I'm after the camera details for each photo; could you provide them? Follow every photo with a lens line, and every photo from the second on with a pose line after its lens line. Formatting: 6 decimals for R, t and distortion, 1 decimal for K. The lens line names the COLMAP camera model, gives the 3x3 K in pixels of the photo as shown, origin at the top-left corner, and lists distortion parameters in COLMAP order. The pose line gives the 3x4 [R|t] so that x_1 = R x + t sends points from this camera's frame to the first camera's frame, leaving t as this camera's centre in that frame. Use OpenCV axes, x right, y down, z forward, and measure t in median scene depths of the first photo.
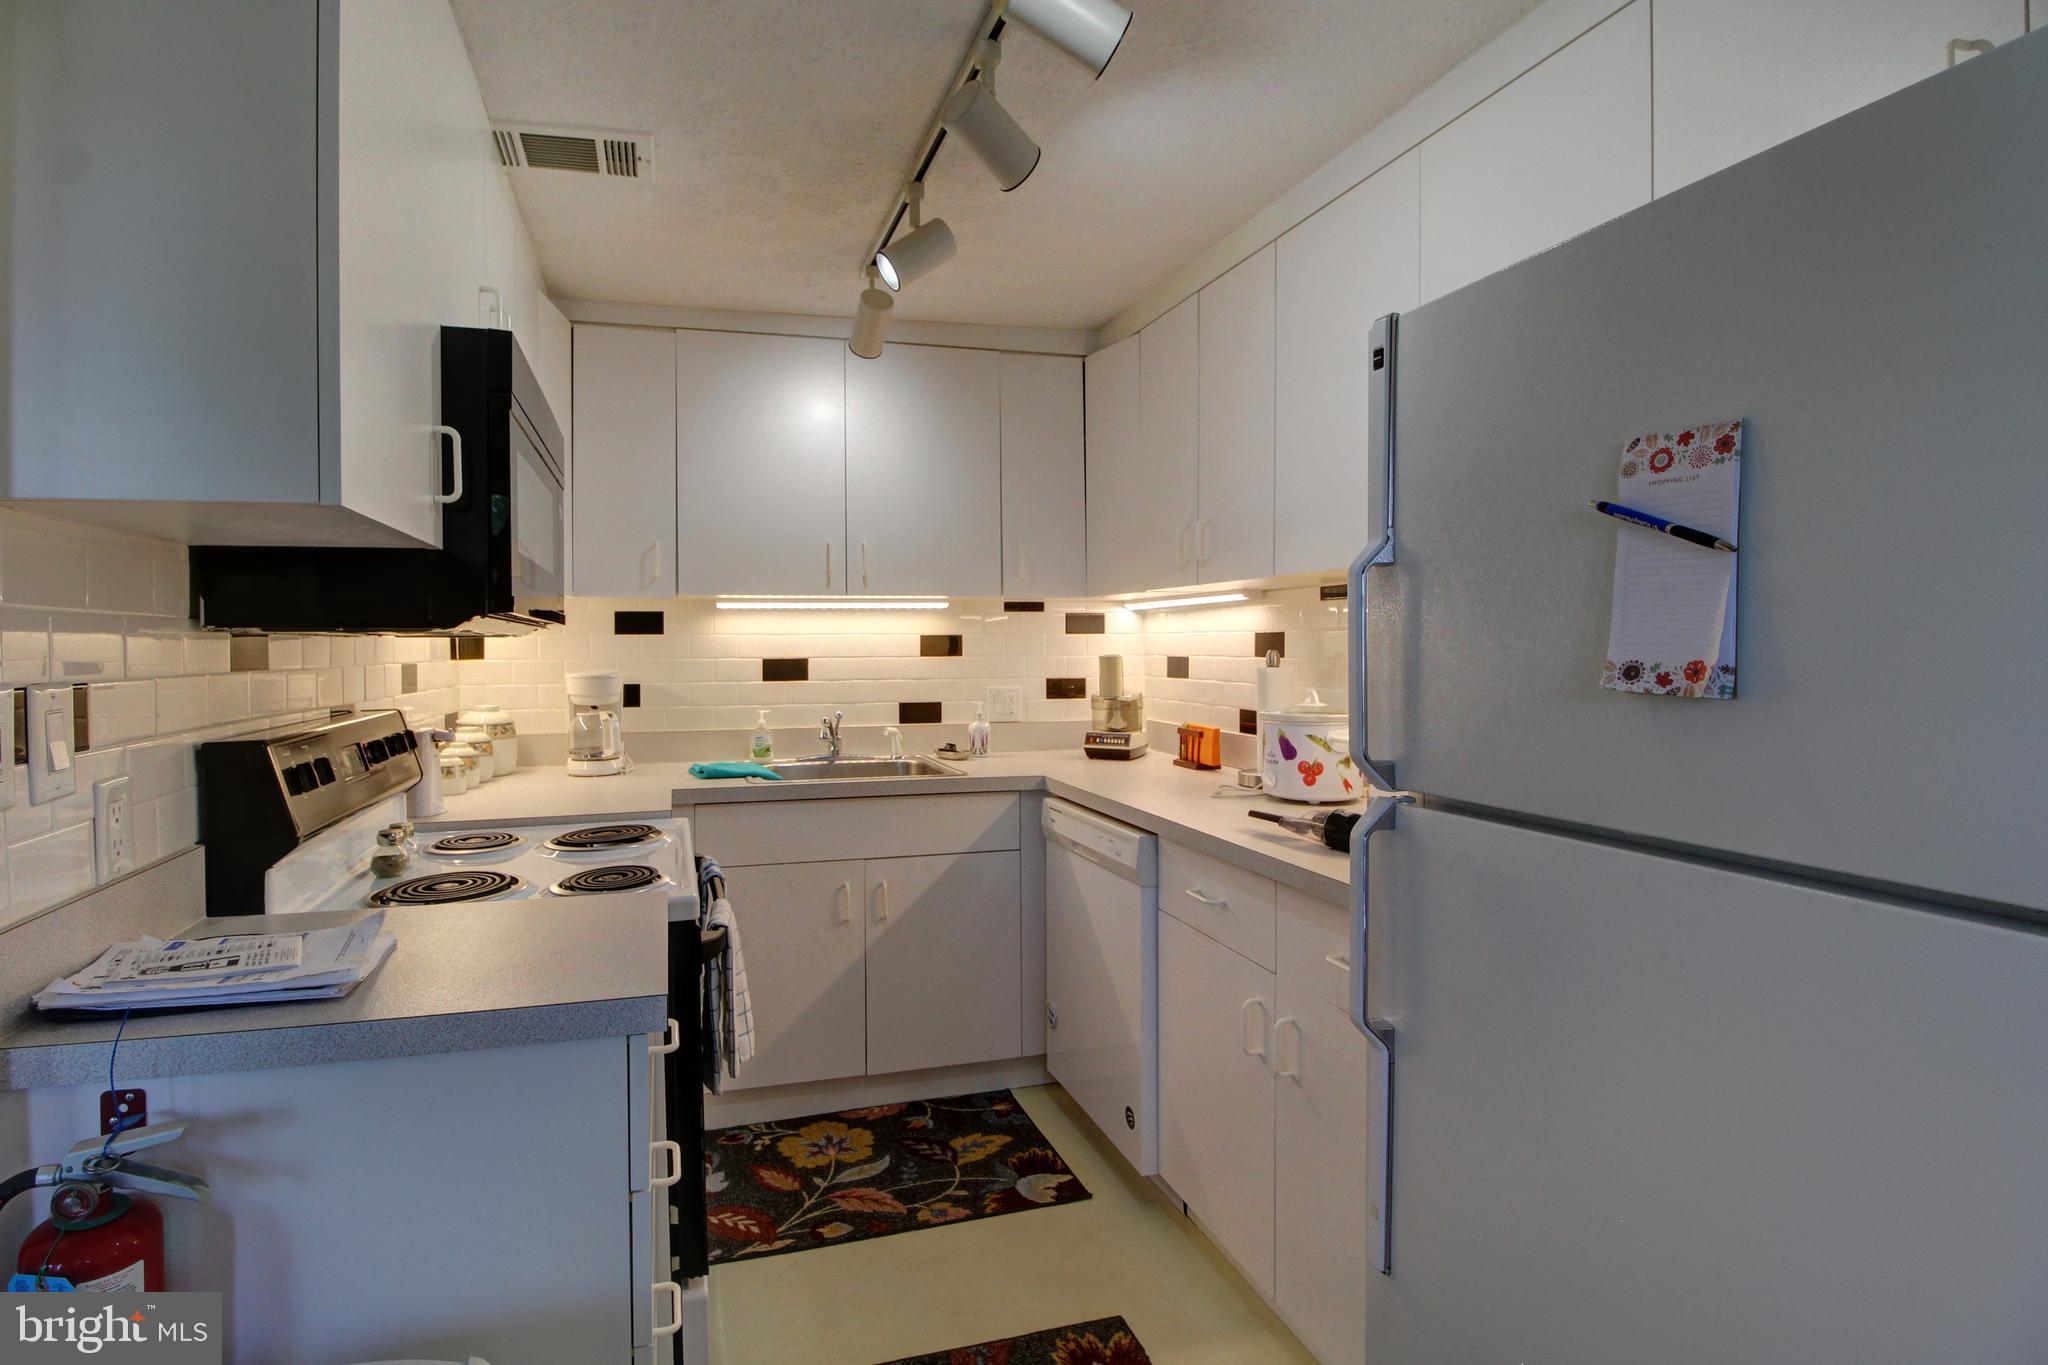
lens RADIAL K [[1018.9, 0, 903.2], [0, 1018.9, 744.4], [0, 0, 1]] dist [-0.011673, -0.000628]
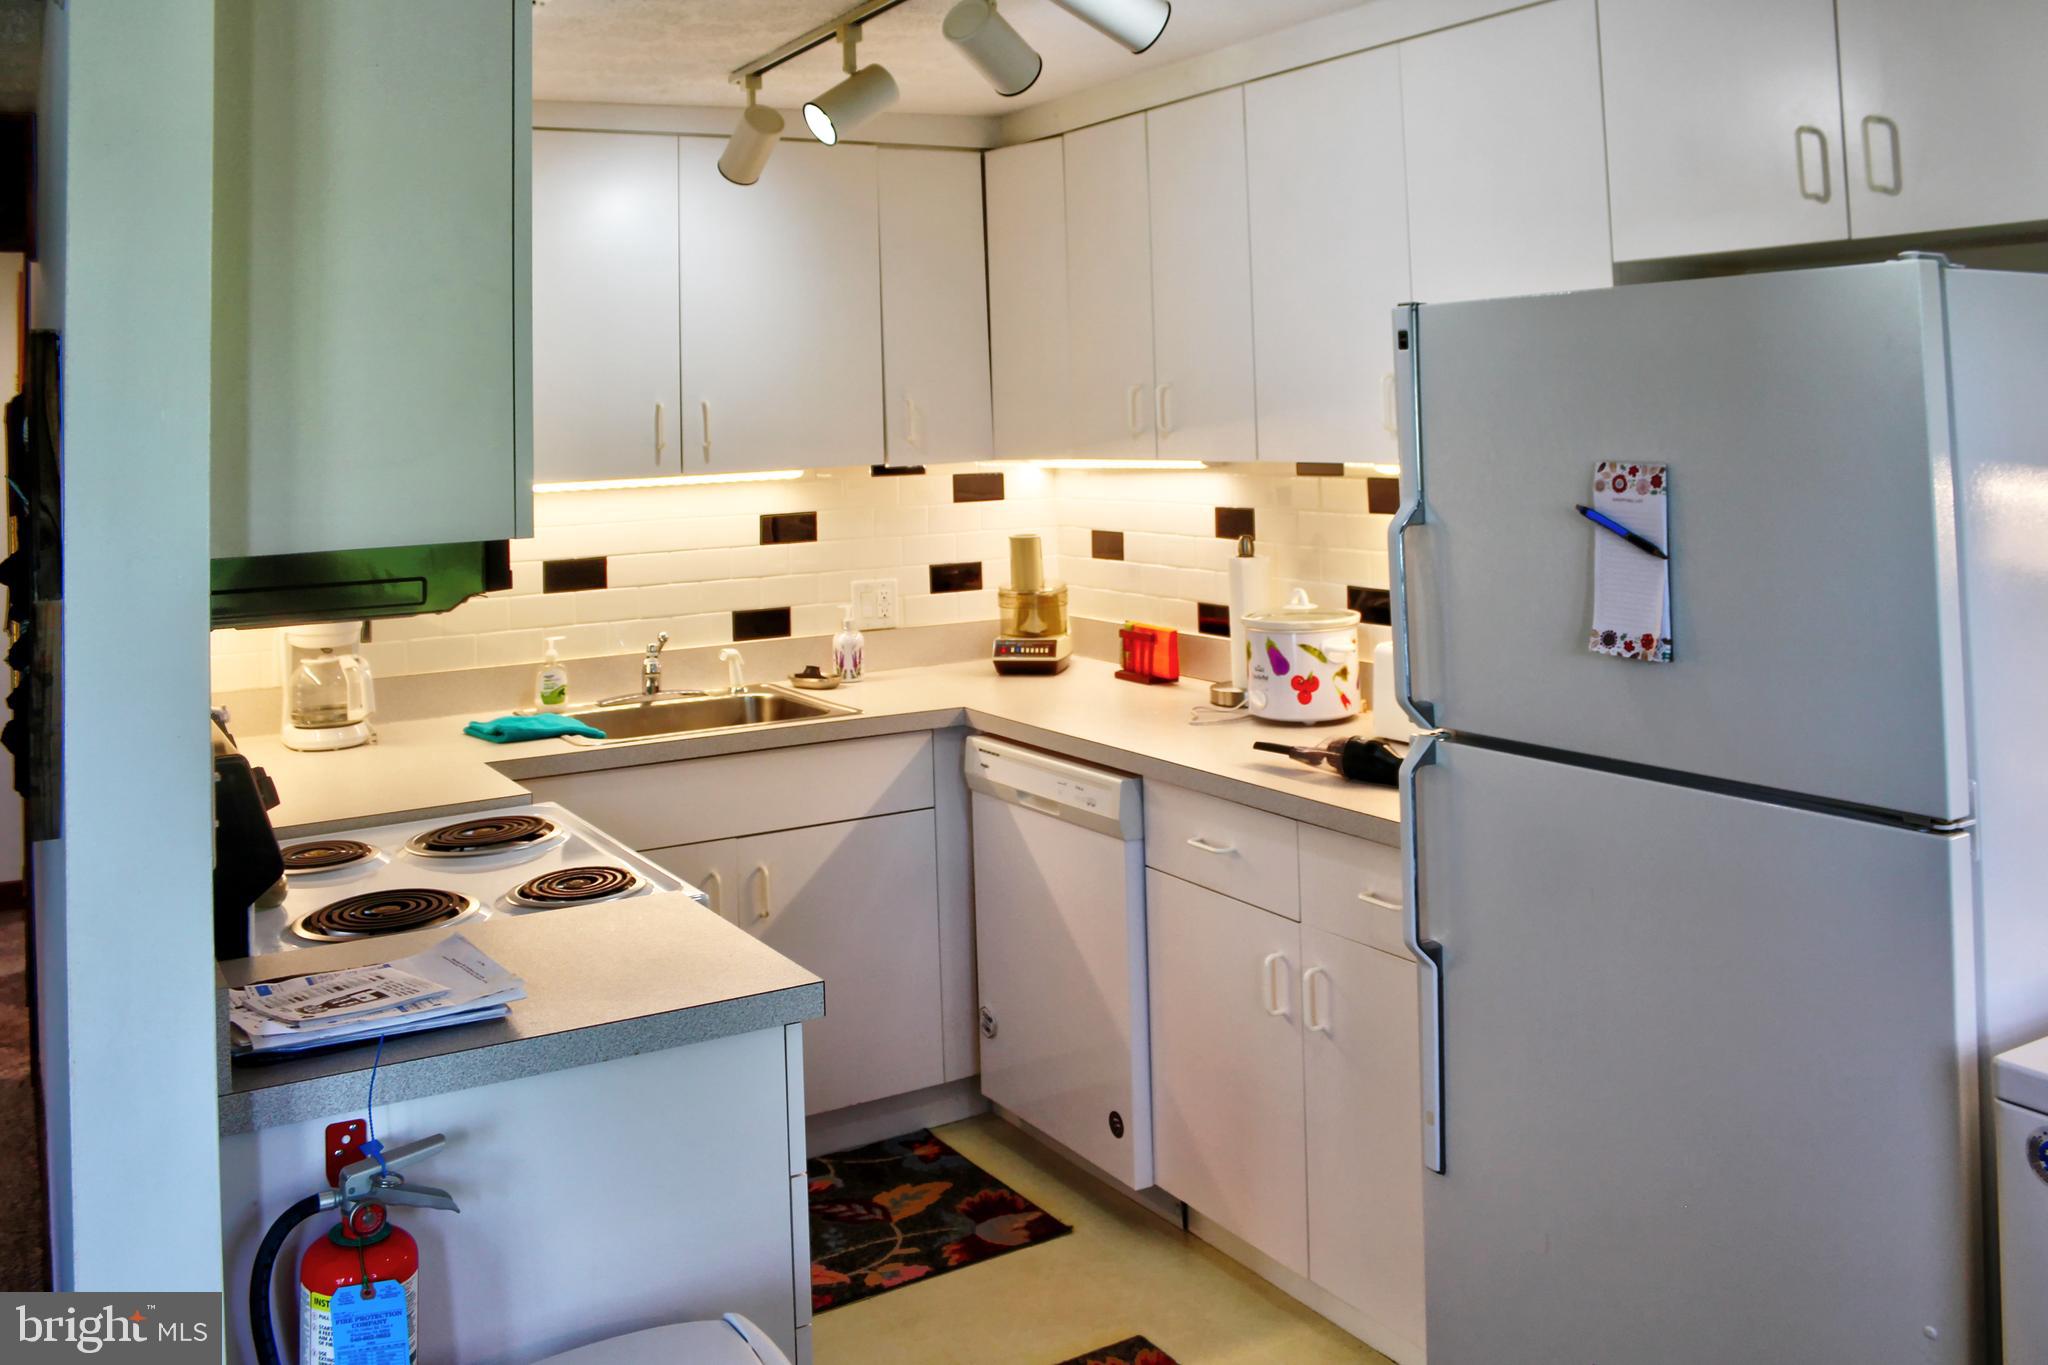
lens RADIAL K [[1782.3, 0, 1033.3], [0, 1782.3, 623.0], [0, 0, 1]] dist [-0.163605, 0.131430]
pose [[0.957526, -0.055084, 0.283038, -0.204376], [0.053202, 0.998481, 0.014339, -0.053024], [-0.283398, 0.001328, 0.959001, -0.310725]]
